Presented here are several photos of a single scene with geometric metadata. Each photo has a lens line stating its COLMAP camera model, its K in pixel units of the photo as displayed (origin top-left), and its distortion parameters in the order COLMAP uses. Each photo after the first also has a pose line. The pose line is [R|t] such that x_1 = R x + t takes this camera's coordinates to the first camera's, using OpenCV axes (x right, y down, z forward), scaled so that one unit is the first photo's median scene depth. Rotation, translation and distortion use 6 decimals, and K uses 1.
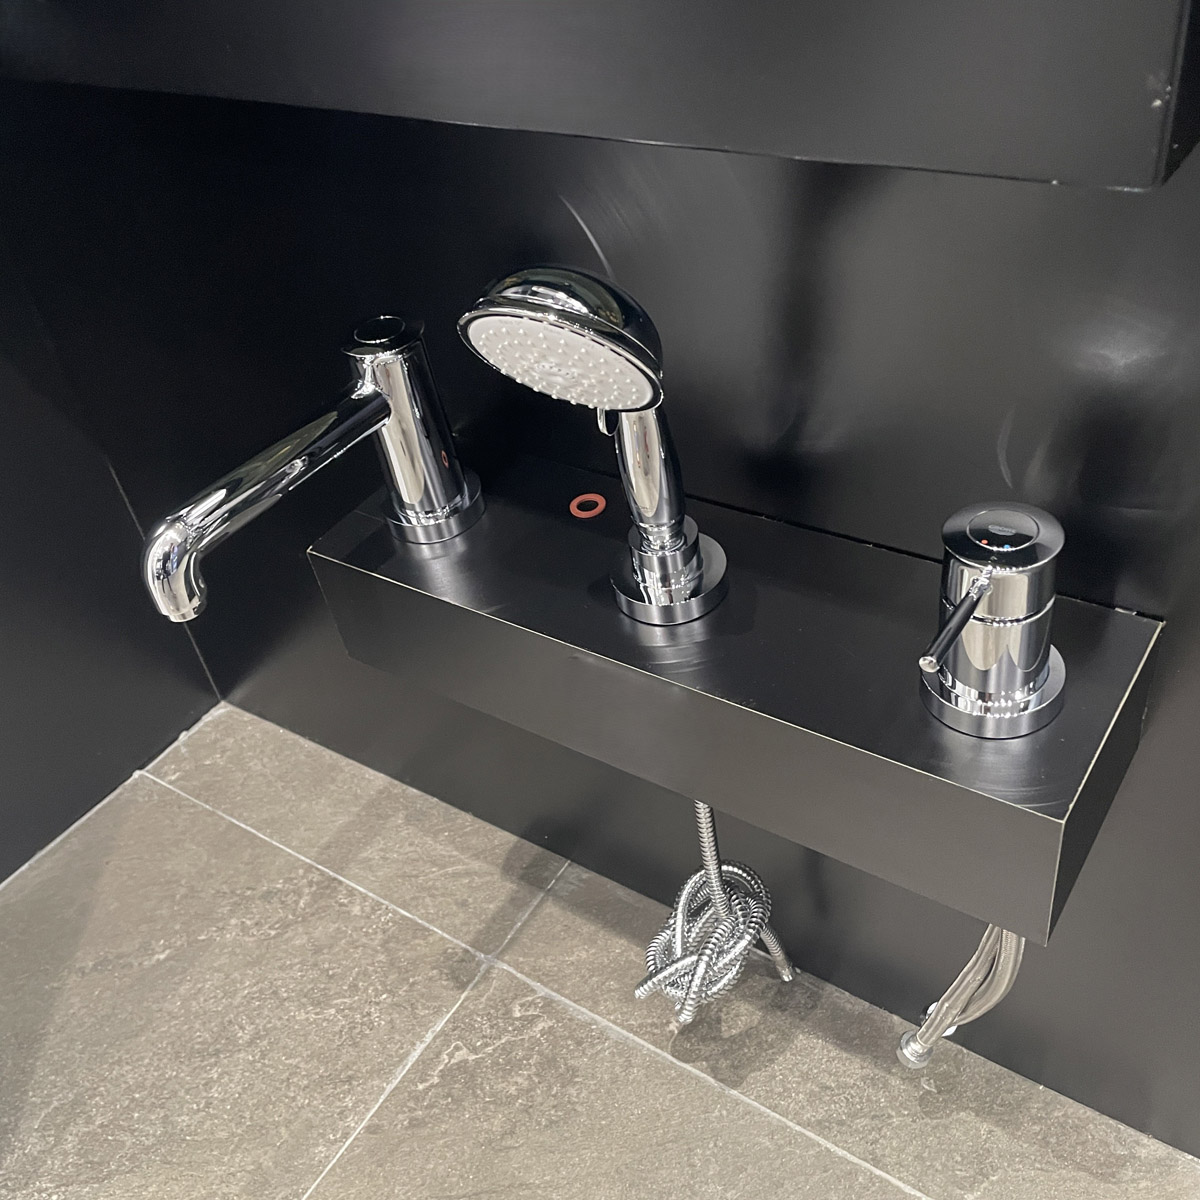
lens RADIAL K [[1243.4, 0, 606.1], [0, 1243.4, 583.6], [0, 0, 1]] dist [0.057018, 0.000000]
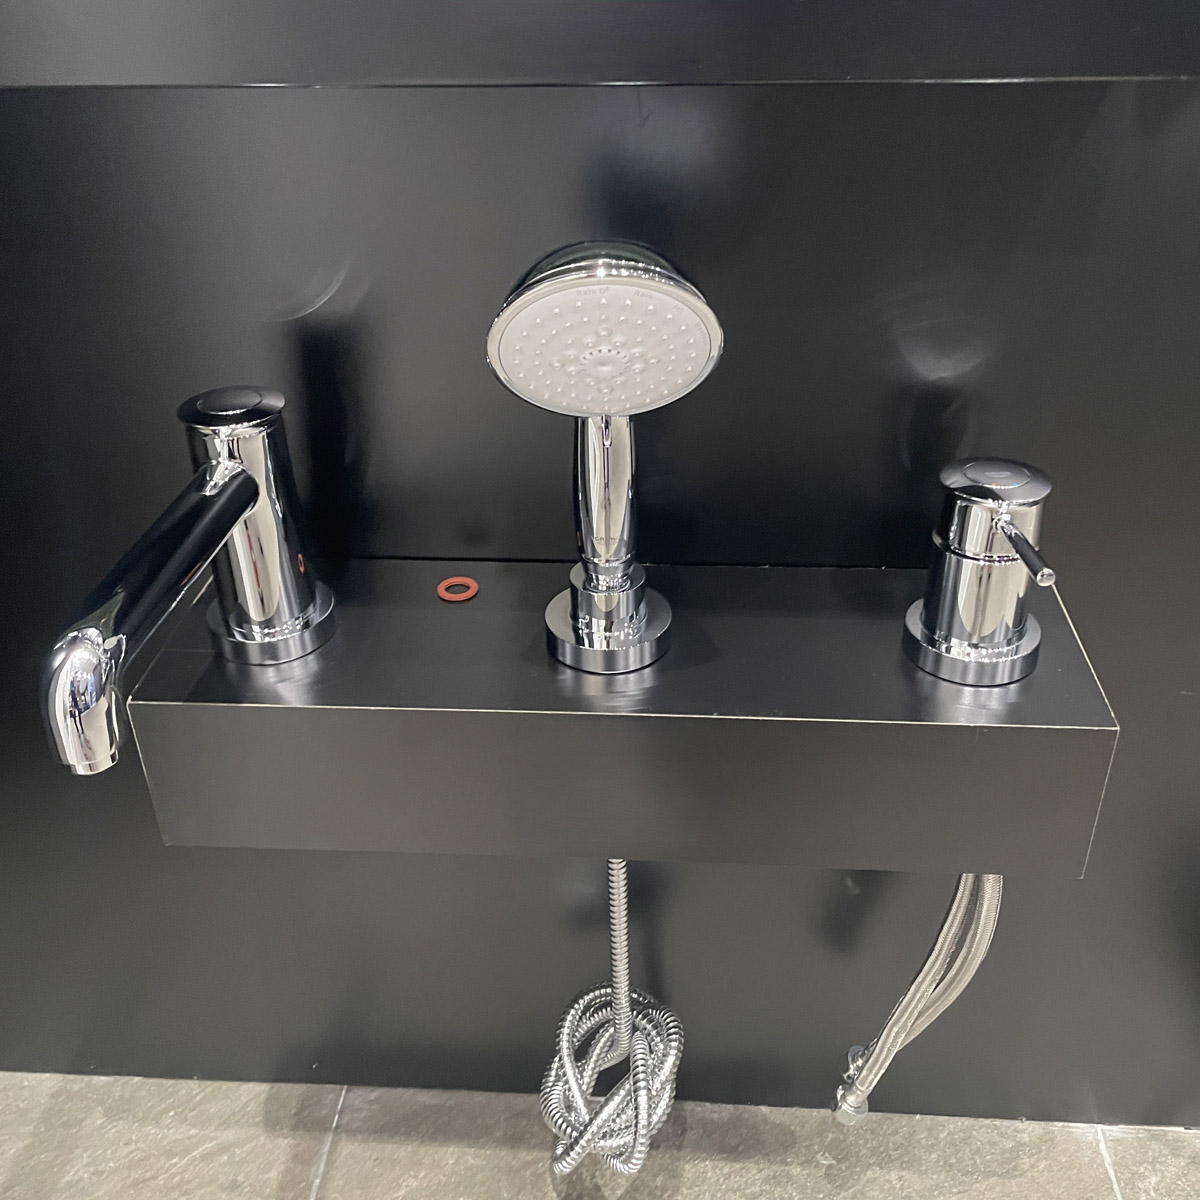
lens RADIAL K [[1243.4, 0, 601.1], [0, 1243.4, 593.6], [0, 0, 1]] dist [0.057018, 0.000000]
pose [[0.859581, -0.147299, 0.489310, -0.299338], [0.236274, 0.963615, -0.124986, 0.062148], [-0.453096, 0.223046, 0.863108, 0.153281]]
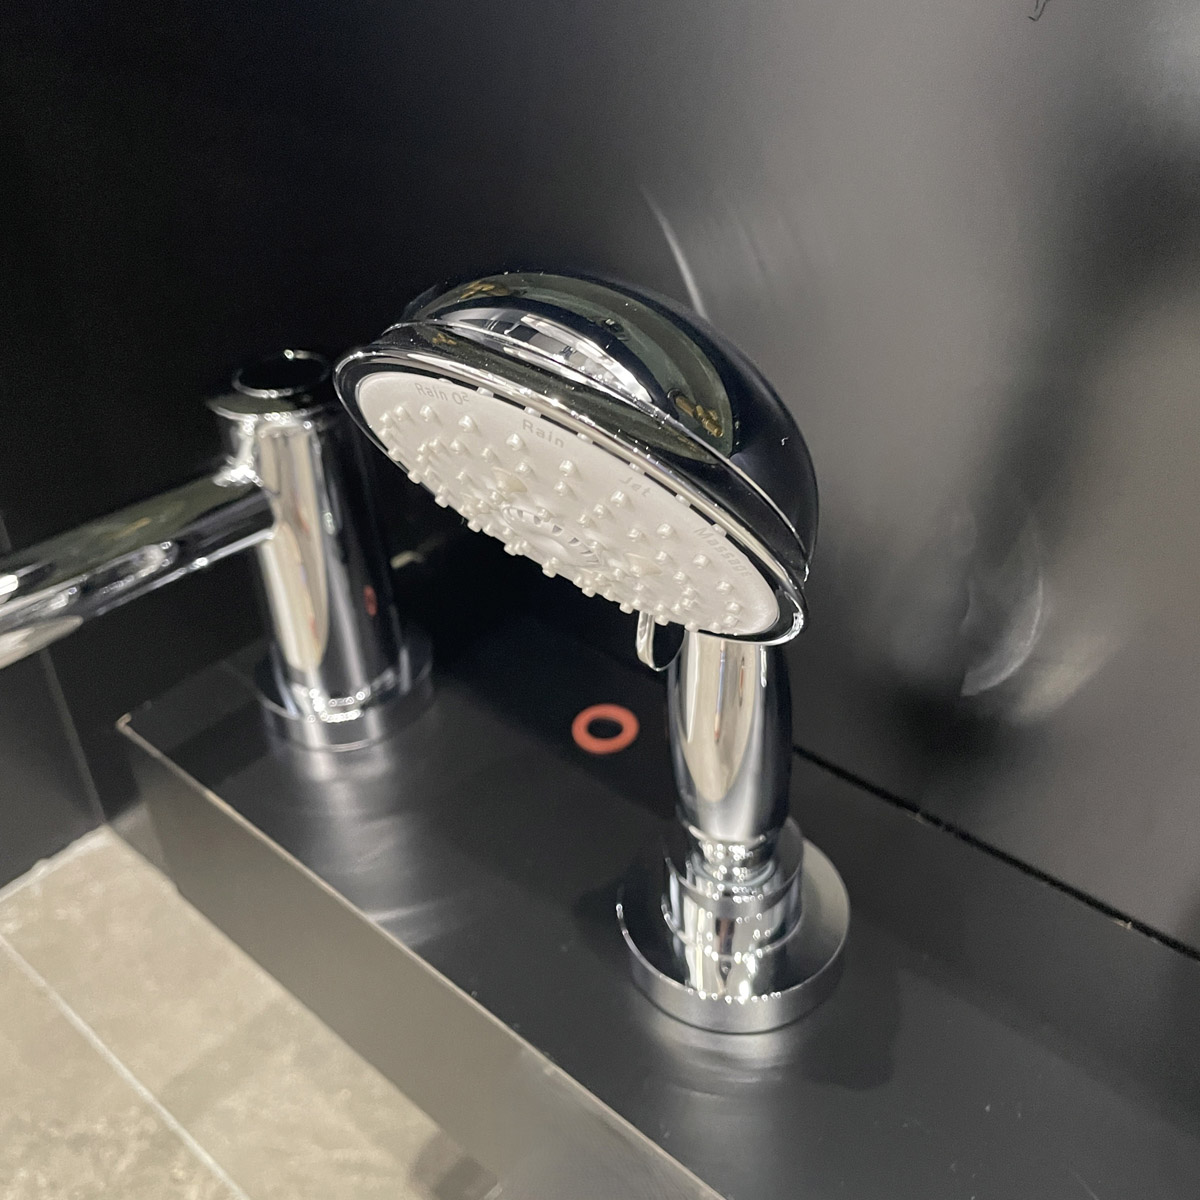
lens RADIAL K [[1243.4, 0, 581.1], [0, 1243.4, 614.4], [0, 0, 1]] dist [0.057018, 0.000000]
pose [[0.984740, 0.164289, -0.057418, -0.001291], [-0.166454, 0.985422, -0.035164, -0.079721], [0.050804, 0.044185, 0.997731, 0.364380]]
